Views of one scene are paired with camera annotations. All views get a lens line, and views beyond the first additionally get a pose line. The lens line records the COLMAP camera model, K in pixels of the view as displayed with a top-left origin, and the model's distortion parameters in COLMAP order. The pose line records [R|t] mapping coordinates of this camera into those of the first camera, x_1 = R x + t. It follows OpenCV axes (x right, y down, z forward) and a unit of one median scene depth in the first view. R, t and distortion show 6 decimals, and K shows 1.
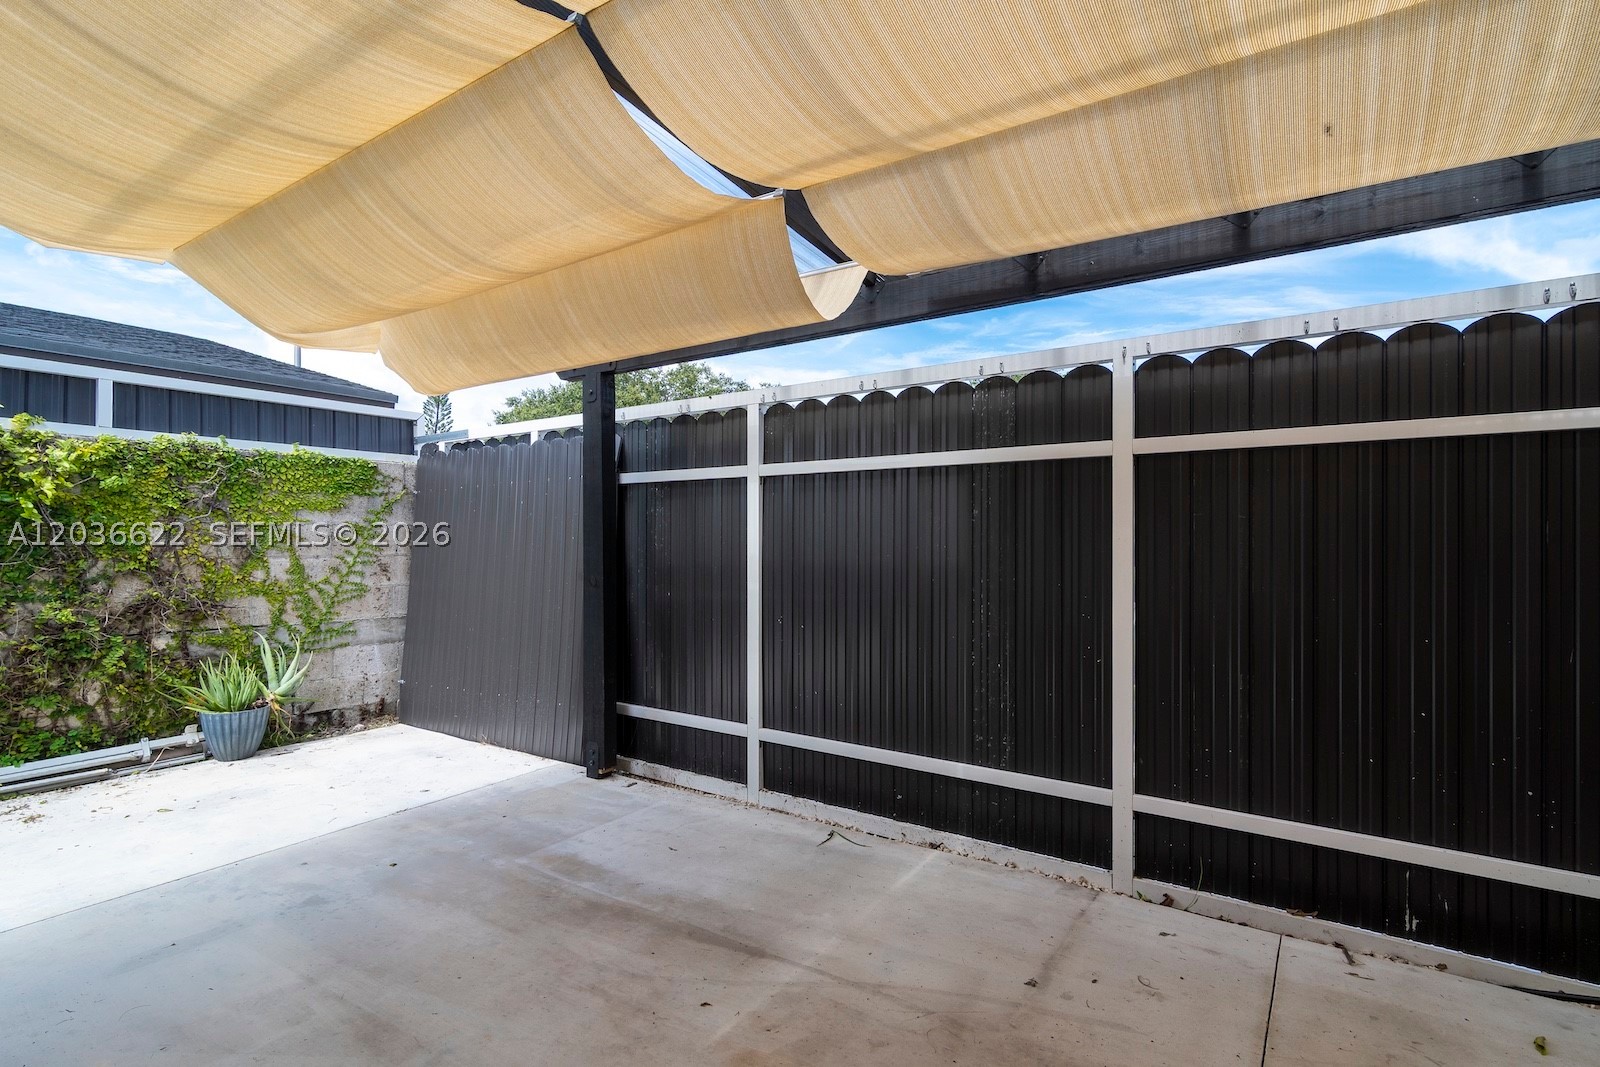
lens RADIAL K [[779.4, 0, 817.6], [0, 779.4, 544.6], [0, 0, 1]] dist [-0.001843, 0.001715]
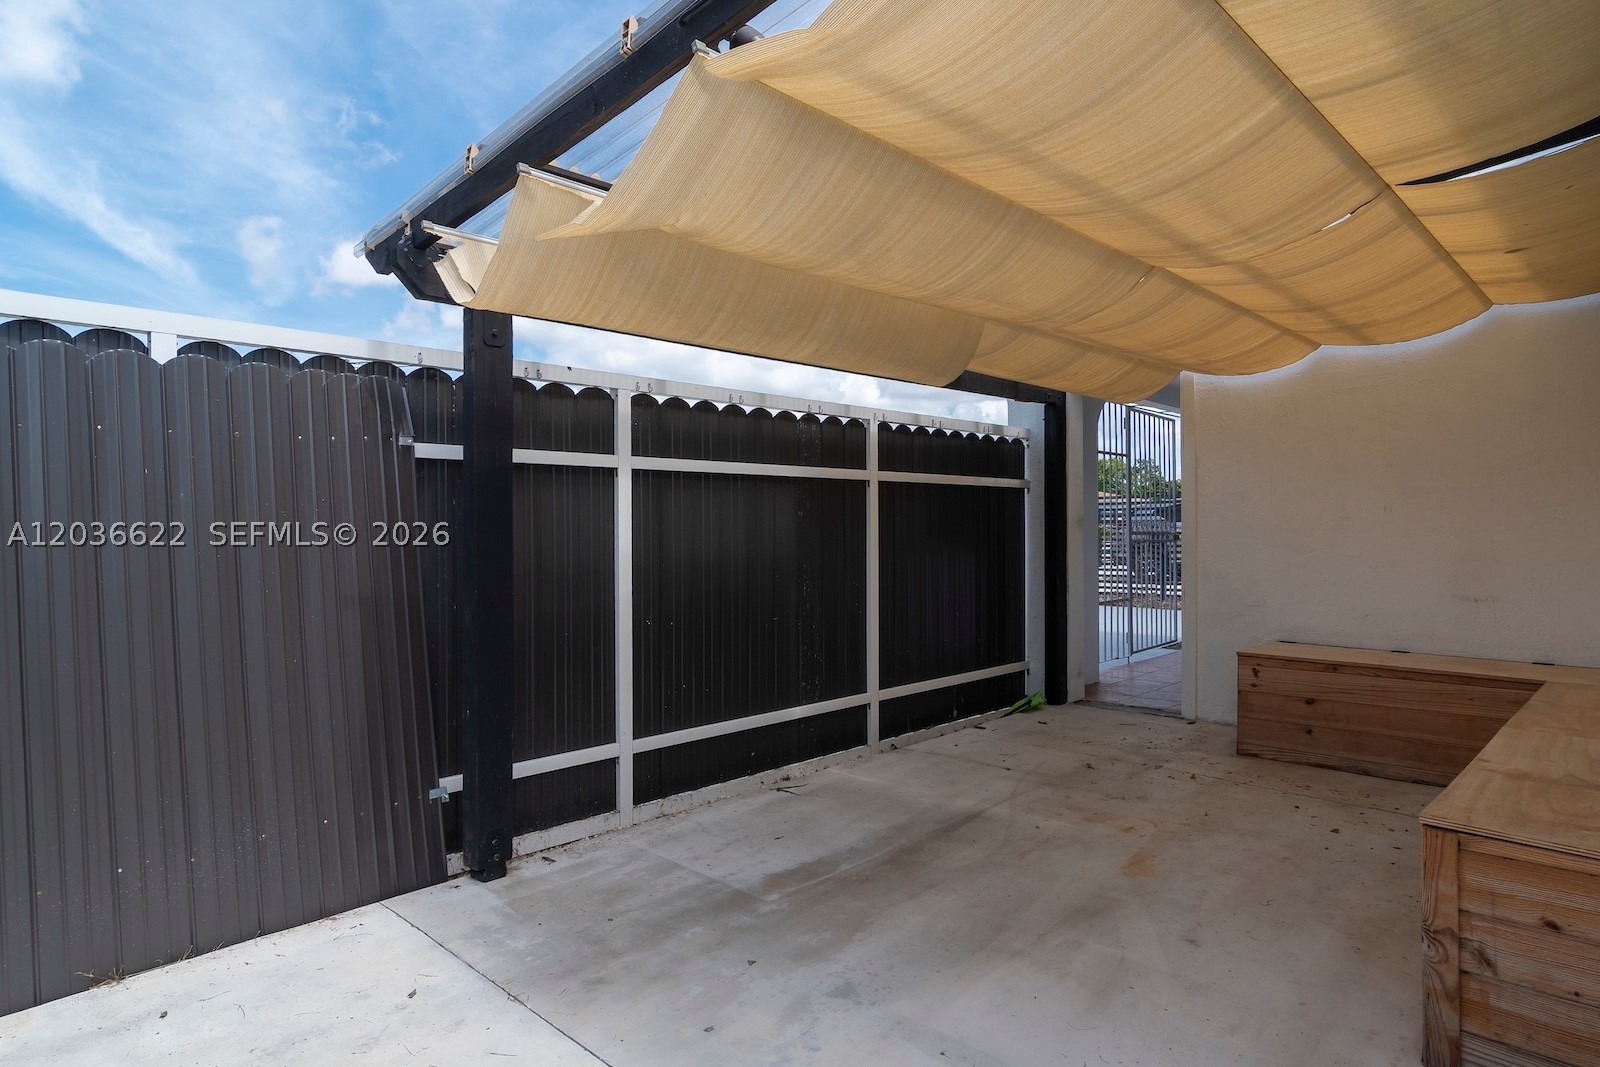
lens RADIAL K [[916.3, 0, 812.6], [0, 916.3, 519.6], [0, 0, 1]] dist [0.000267, -0.001331]
pose [[0.168432, 0.004353, 0.985704, -1.084492], [0.009166, 0.999940, -0.005982, -0.017667], [-0.985671, 0.010043, 0.168382, 0.590792]]
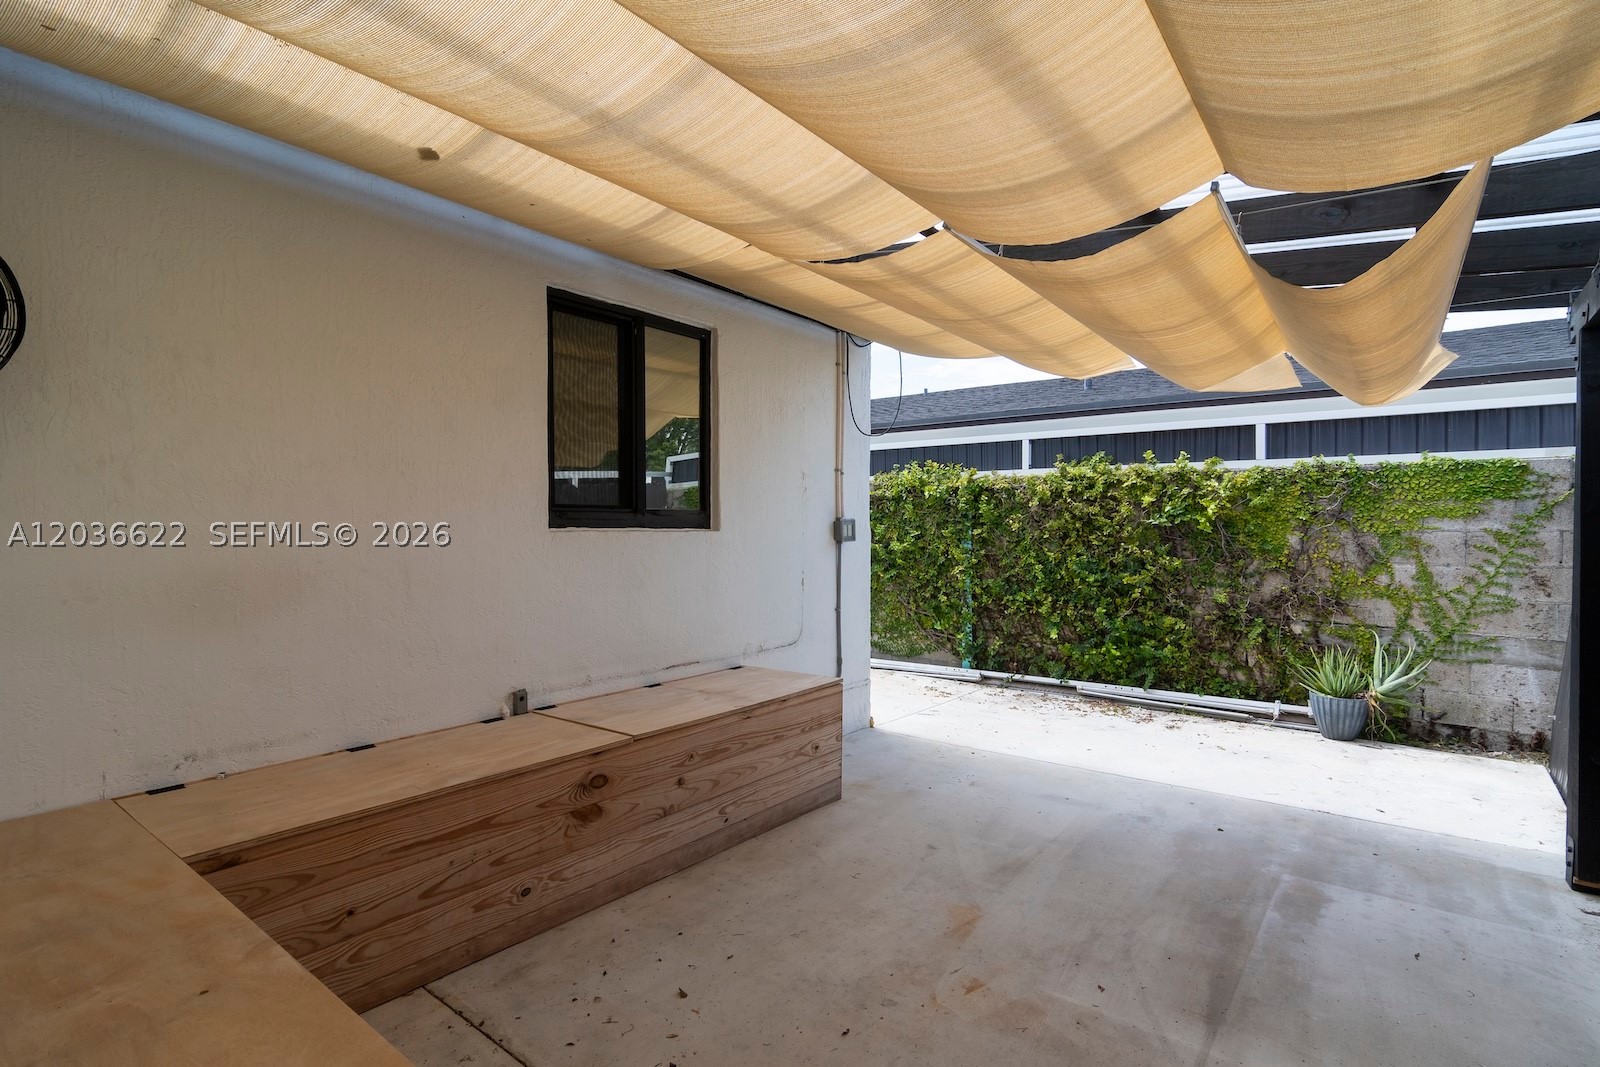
lens RADIAL K [[779.4, 0, 788.6], [0, 779.4, 540.1], [0, 0, 1]] dist [-0.001843, 0.001715]
pose [[-0.087074, 0.016213, -0.996070, 0.513764], [-0.009359, 0.999810, 0.017092, -0.031141], [0.996158, 0.010810, -0.086906, 0.337924]]
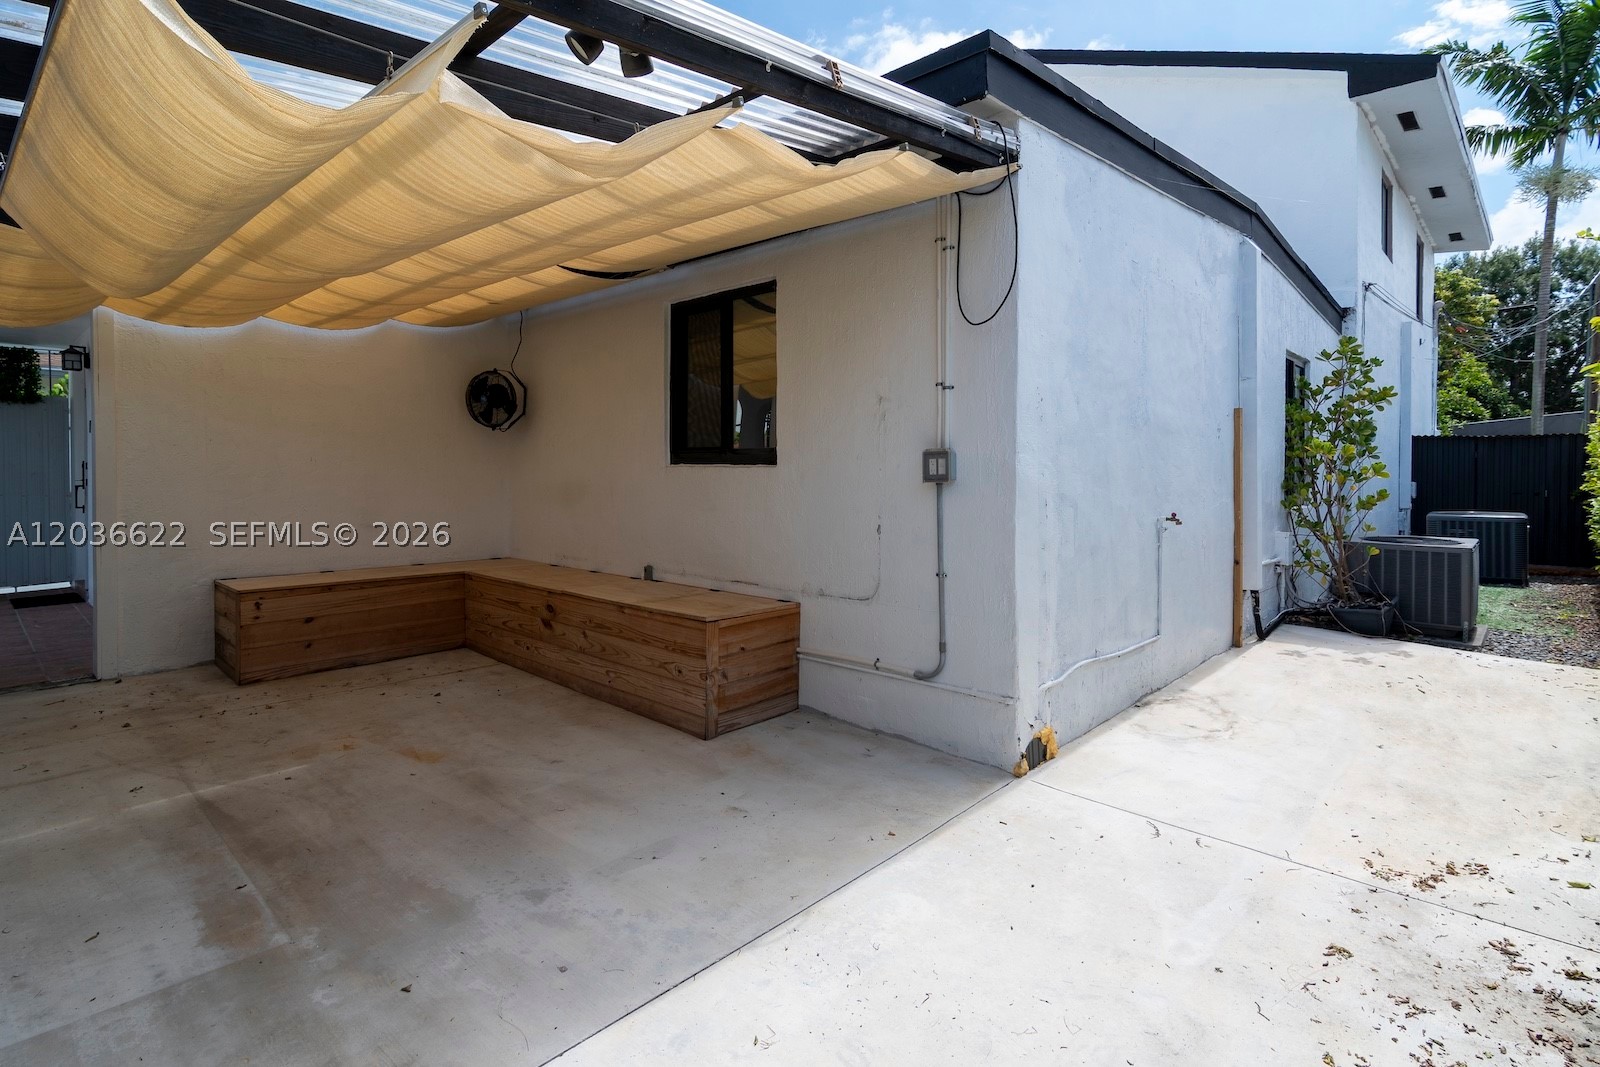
lens RADIAL K [[779.4, 0, 805.8], [0, 779.4, 484.0], [0, 0, 1]] dist [-0.001843, 0.001715]
pose [[-0.988170, -0.008181, 0.153145, -0.739953], [-0.004960, 0.999759, 0.021404, -0.024118], [-0.153283, 0.020391, -0.987972, 1.245808]]
